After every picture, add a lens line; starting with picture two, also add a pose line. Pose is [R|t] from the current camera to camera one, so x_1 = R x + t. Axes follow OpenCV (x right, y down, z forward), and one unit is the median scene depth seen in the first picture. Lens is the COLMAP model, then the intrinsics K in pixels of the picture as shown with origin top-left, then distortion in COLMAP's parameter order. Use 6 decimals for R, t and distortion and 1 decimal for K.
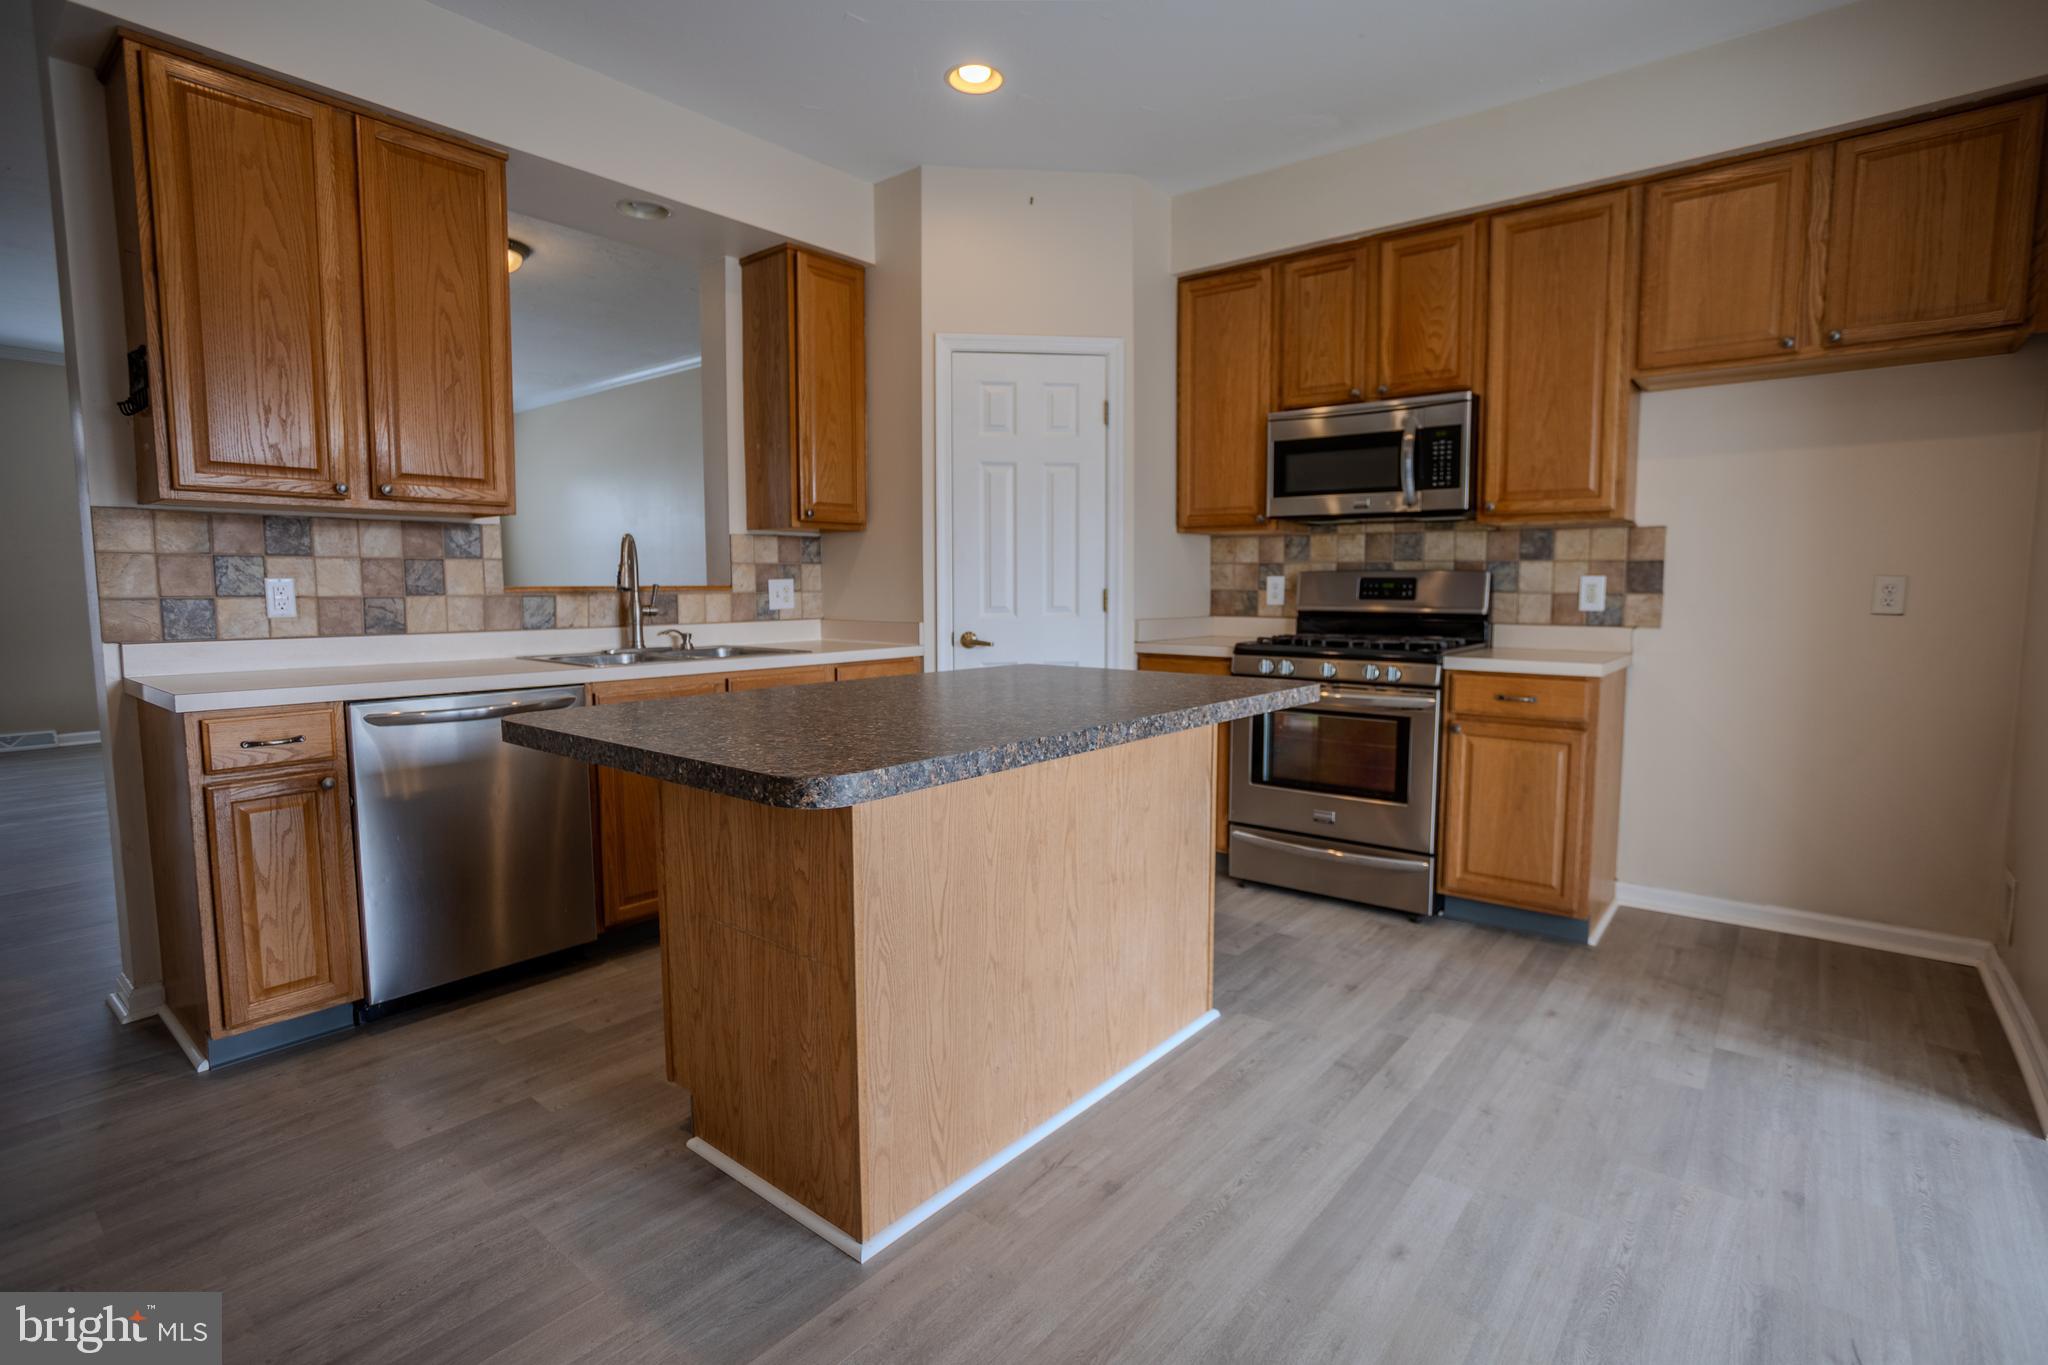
lens RADIAL K [[990.4, 0, 1001.5], [0, 990.4, 657.4], [0, 0, 1]] dist [-0.051633, 0.026505]
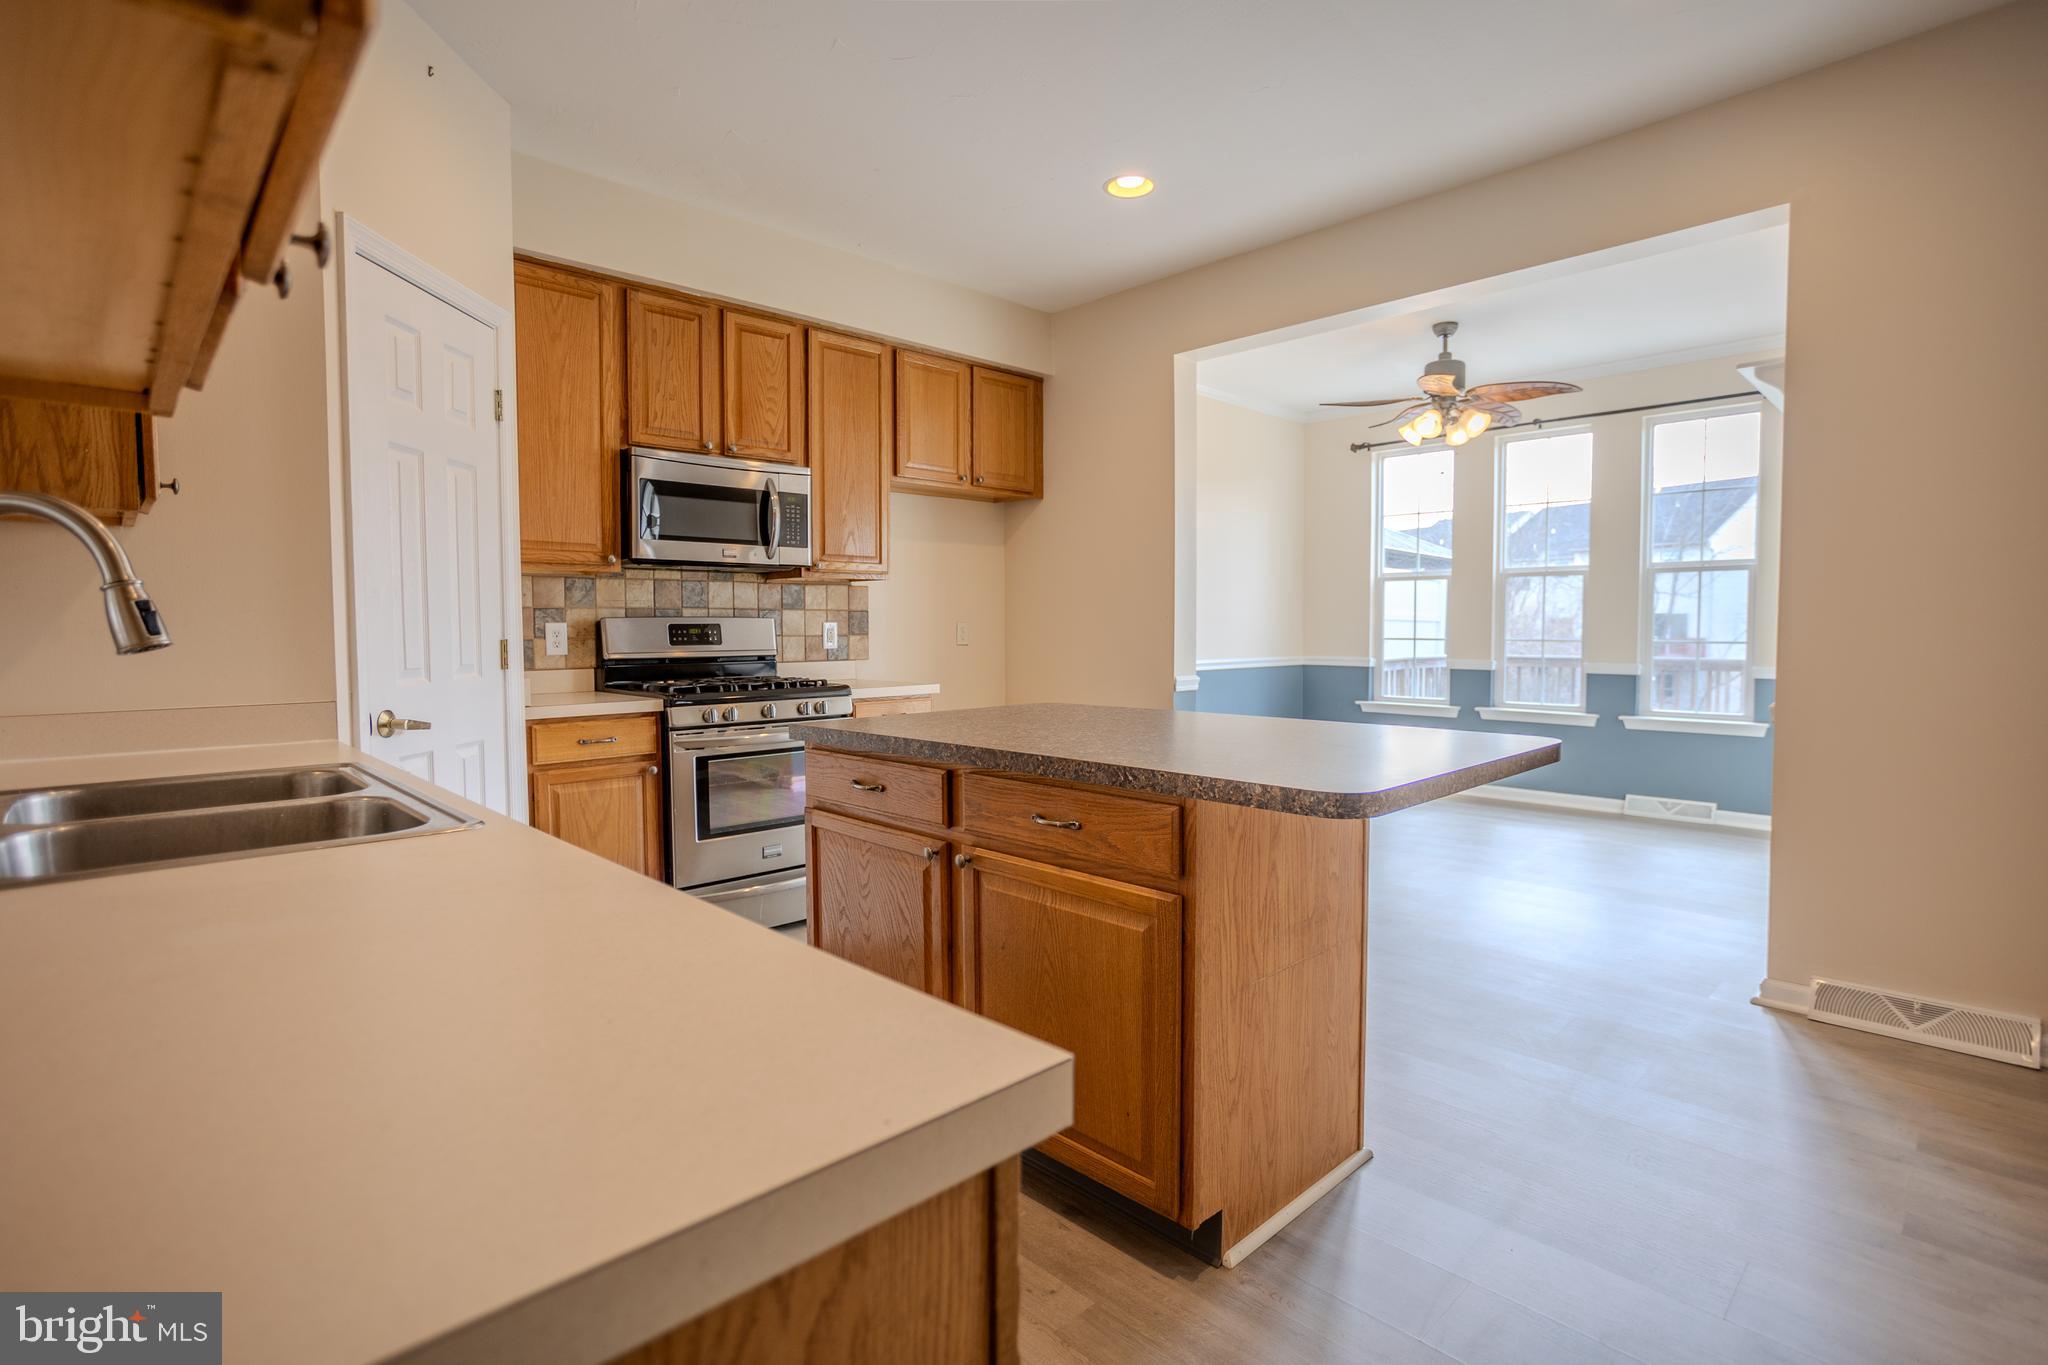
lens RADIAL K [[990.4, 0, 1026.2], [0, 990.4, 679.4], [0, 0, 1]] dist [-0.051633, 0.026505]
pose [[0.098643, -0.053045, 0.993708, -0.697706], [0.081655, 0.995642, 0.045043, -0.046117], [-0.991767, 0.076698, 0.102544, 0.621589]]
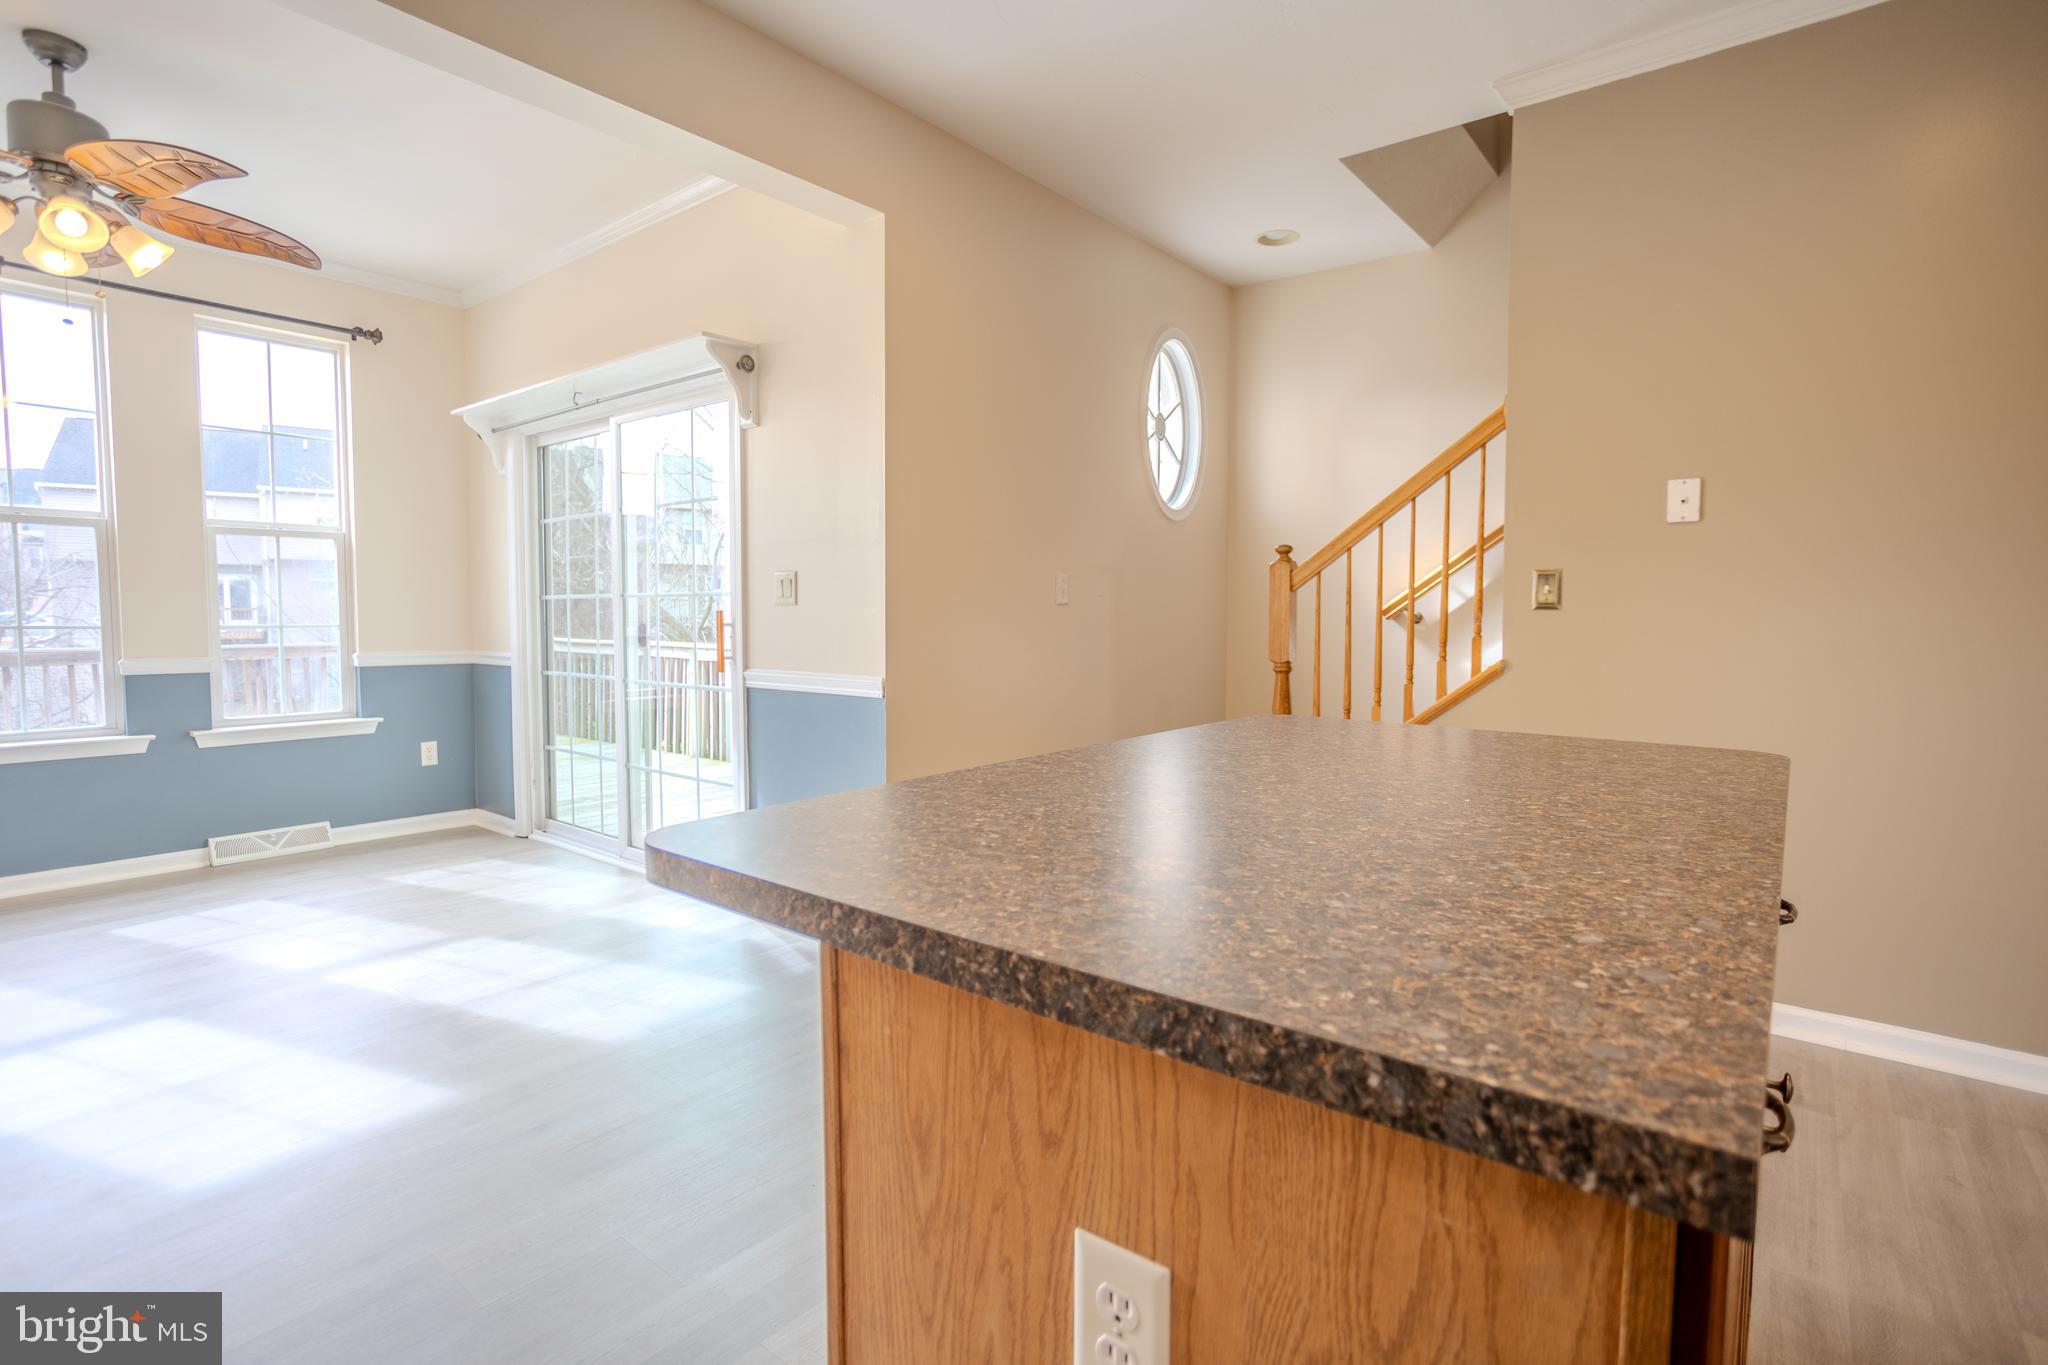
lens RADIAL K [[990.4, 0, 1024.8], [0, 990.4, 668.0], [0, 0, 1]] dist [-0.051633, 0.026505]
pose [[-0.999590, -0.002958, -0.028467, 0.105266], [-0.006863, 0.990398, 0.138075, -0.072378], [0.027785, 0.138214, -0.990013, 0.981218]]
